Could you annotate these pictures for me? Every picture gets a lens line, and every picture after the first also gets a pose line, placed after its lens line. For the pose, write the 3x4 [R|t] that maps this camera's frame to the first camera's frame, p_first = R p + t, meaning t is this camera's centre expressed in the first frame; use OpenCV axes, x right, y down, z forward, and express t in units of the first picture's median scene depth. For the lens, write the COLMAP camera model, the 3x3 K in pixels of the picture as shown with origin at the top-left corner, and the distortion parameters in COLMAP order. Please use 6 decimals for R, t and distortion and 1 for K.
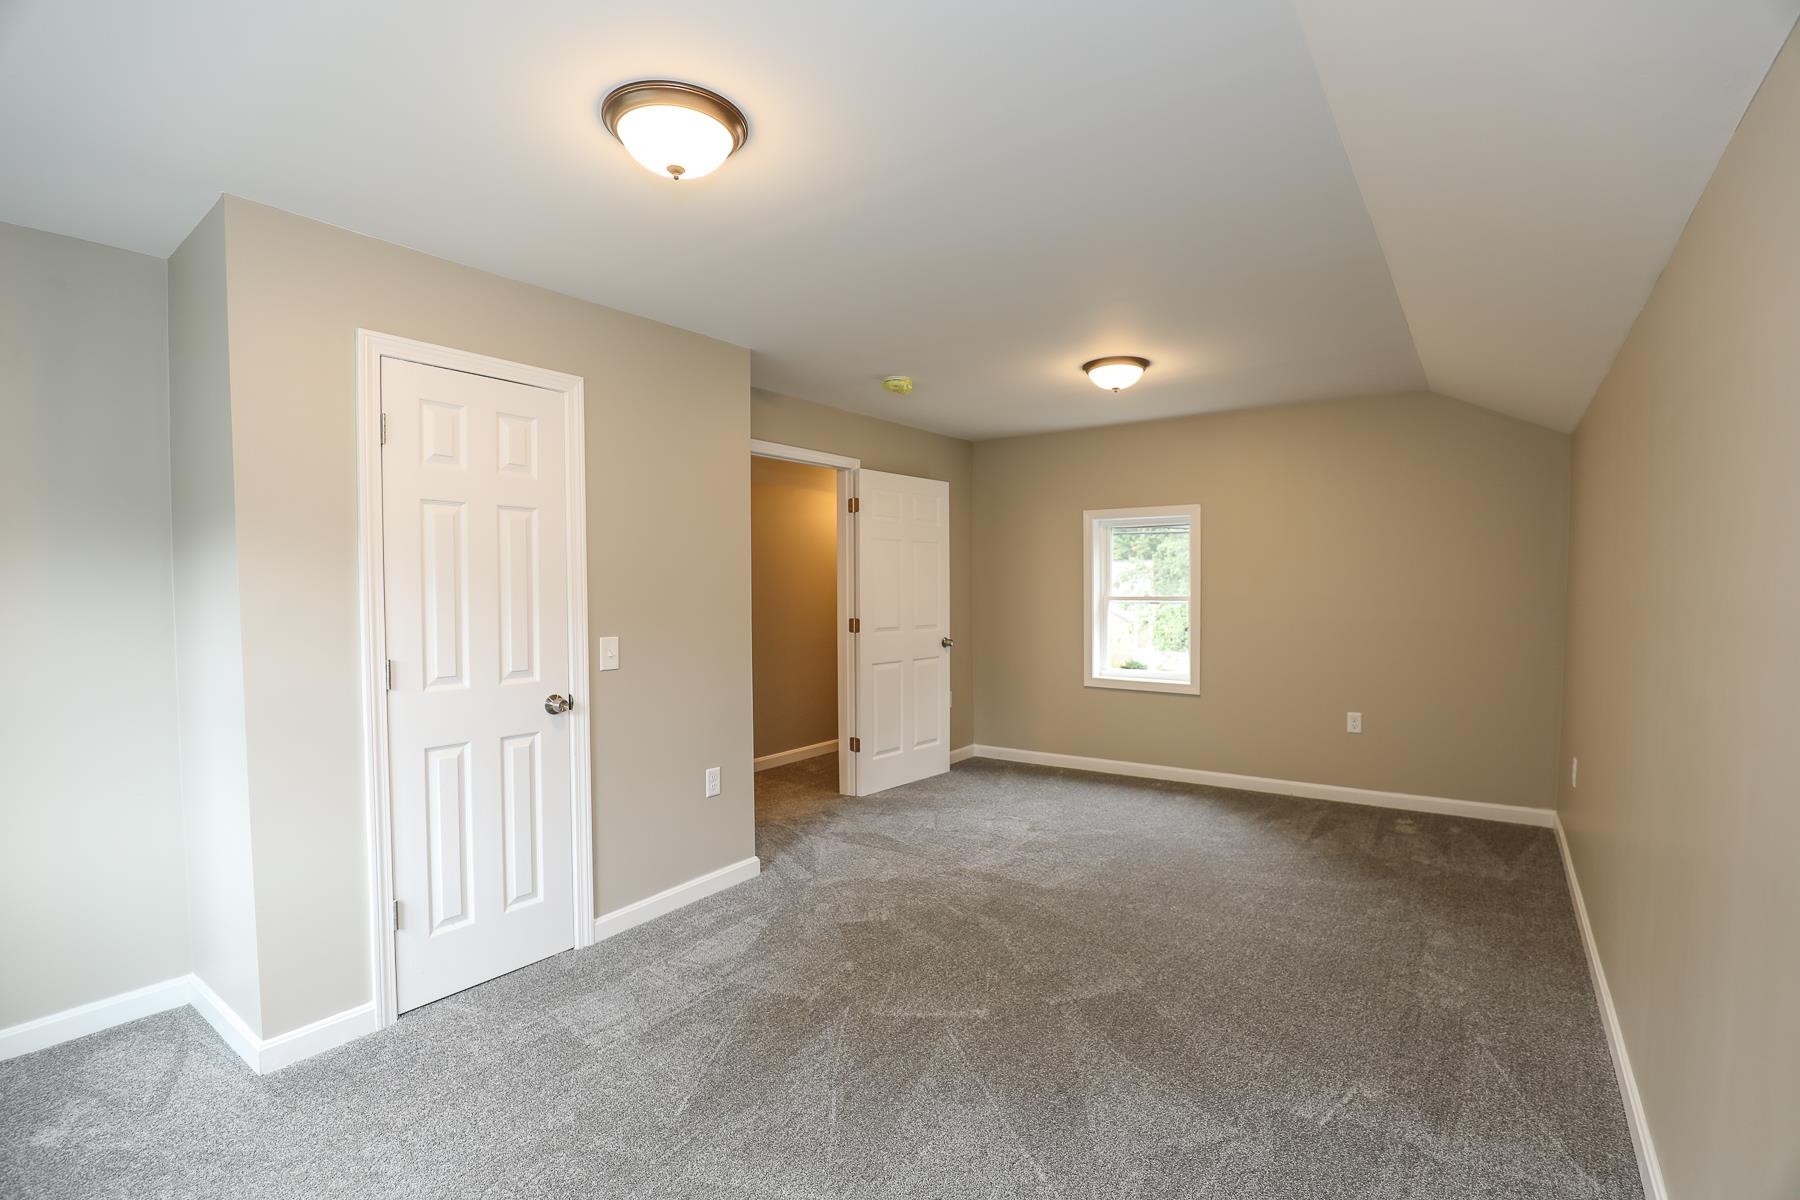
lens RADIAL K [[840.2, 0, 910.9], [0, 840.2, 595.1], [0, 0, 1]] dist [-0.035631, 0.006166]
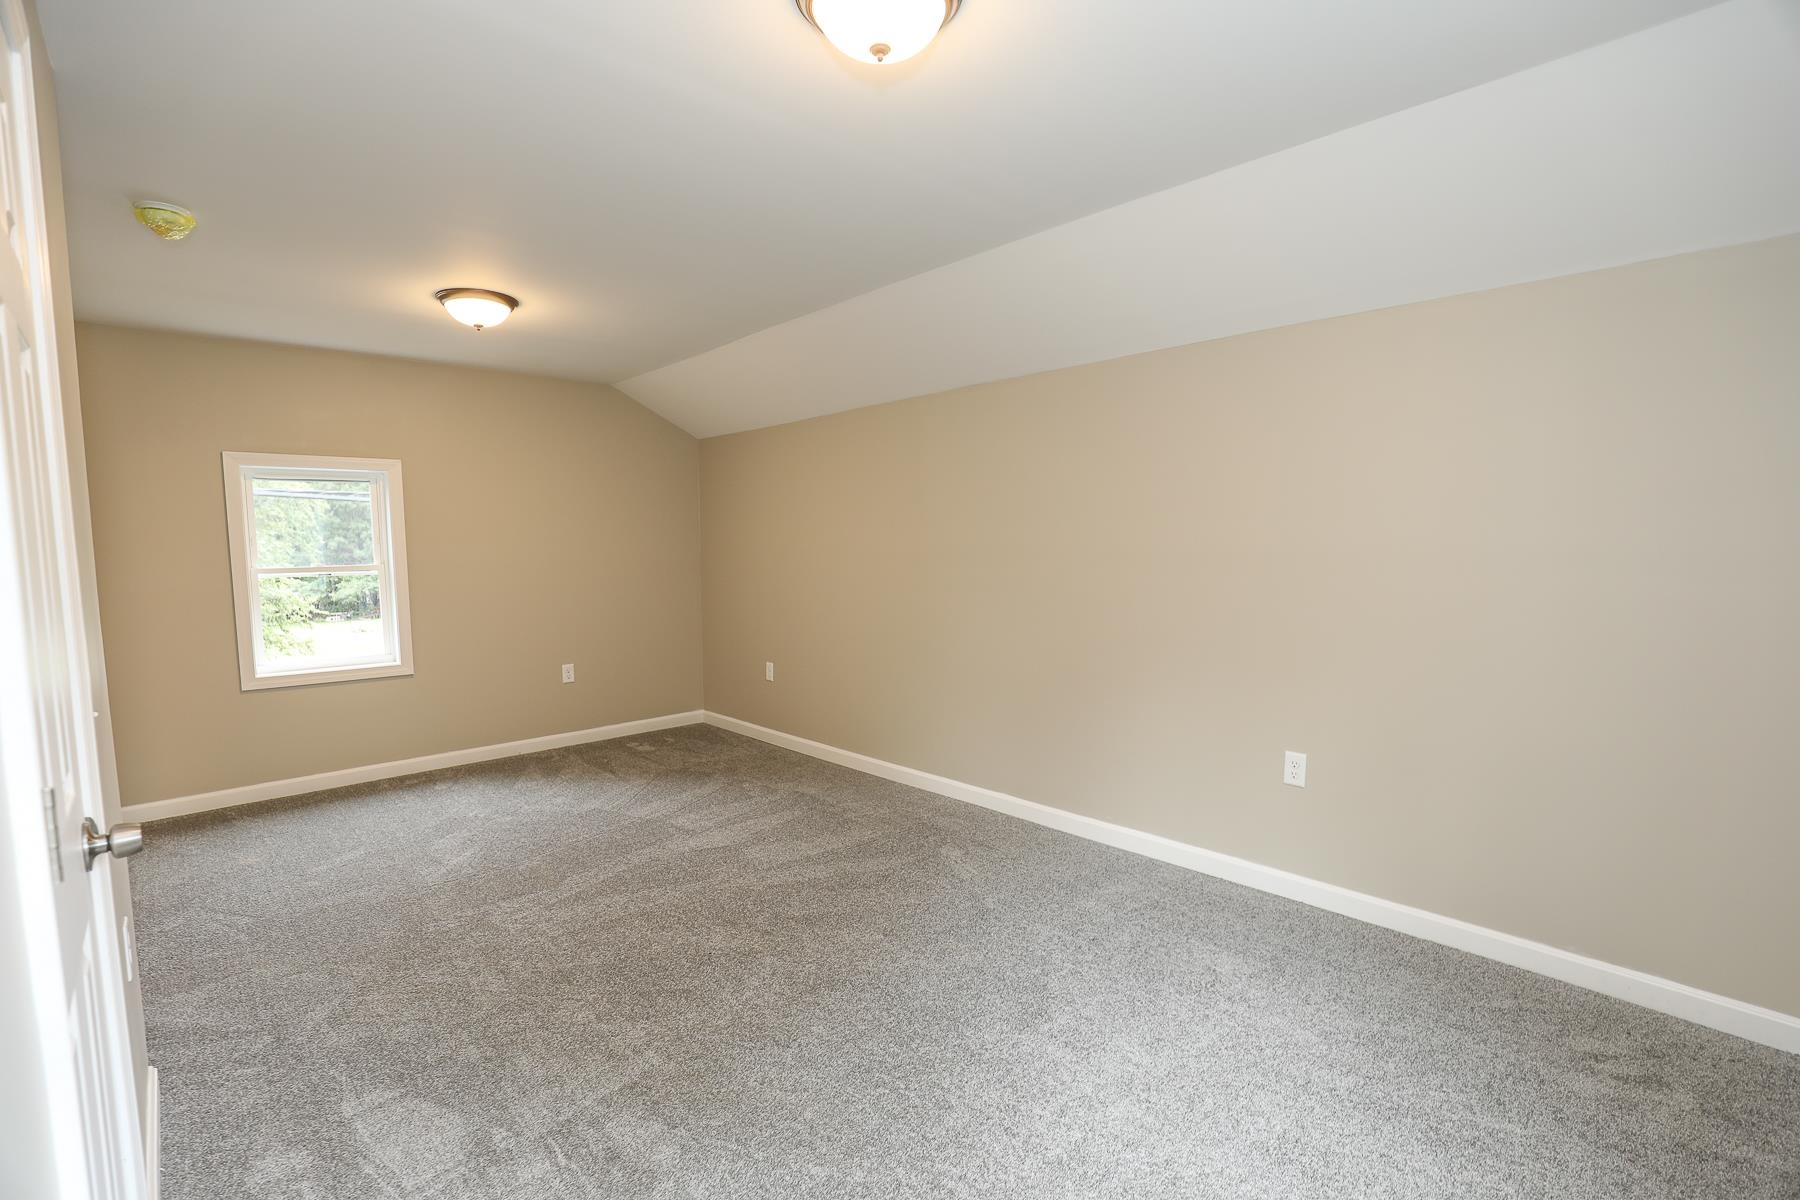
lens RADIAL K [[840.2, 0, 910.2], [0, 840.2, 604.0], [0, 0, 1]] dist [-0.035631, 0.006166]
pose [[0.197085, -0.073271, 0.977645, -0.521629], [0.026339, 0.997239, 0.069429, -0.004730], [-0.980033, 0.012067, 0.198470, 0.376036]]
